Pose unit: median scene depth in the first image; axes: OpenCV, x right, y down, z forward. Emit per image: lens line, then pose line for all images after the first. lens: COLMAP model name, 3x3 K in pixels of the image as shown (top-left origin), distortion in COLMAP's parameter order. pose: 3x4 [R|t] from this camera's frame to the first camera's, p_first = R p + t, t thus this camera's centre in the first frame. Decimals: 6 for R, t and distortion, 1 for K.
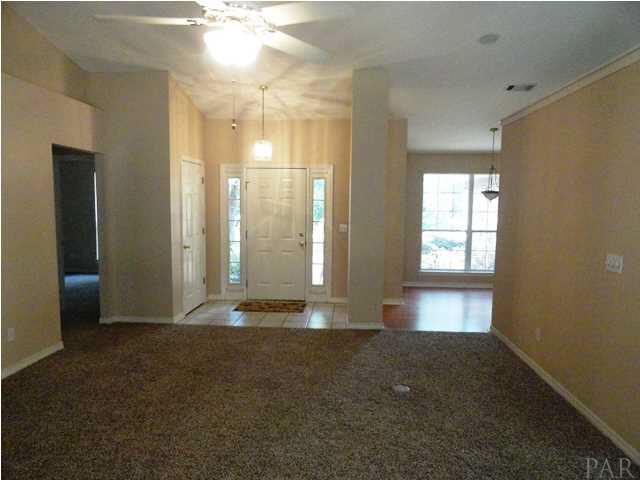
lens RADIAL K [[442.6, 0, 320.0], [0, 442.6, 240.0], [0, 0, 1]] dist [0.000045, 0.002819]
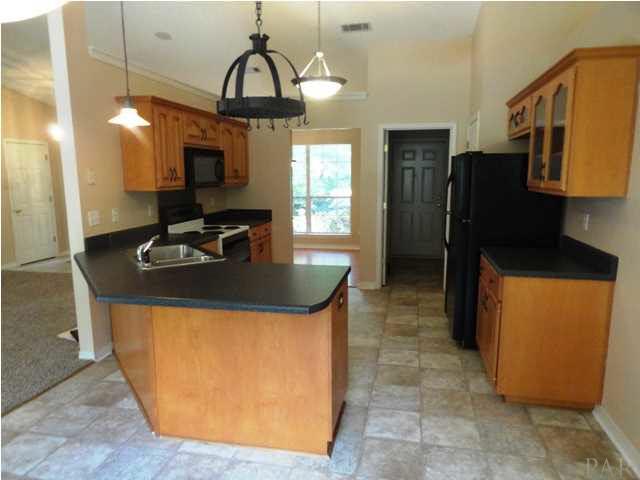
lens RADIAL K [[442.6, 0, 320.0], [0, 442.6, 240.0], [0, 0, 1]] dist [0.000045, 0.002819]
pose [[0.988635, 0.010854, -0.149942, 0.535083], [0.001952, 0.996379, 0.084998, -0.007541], [0.150322, -0.084325, 0.985034, -0.094117]]
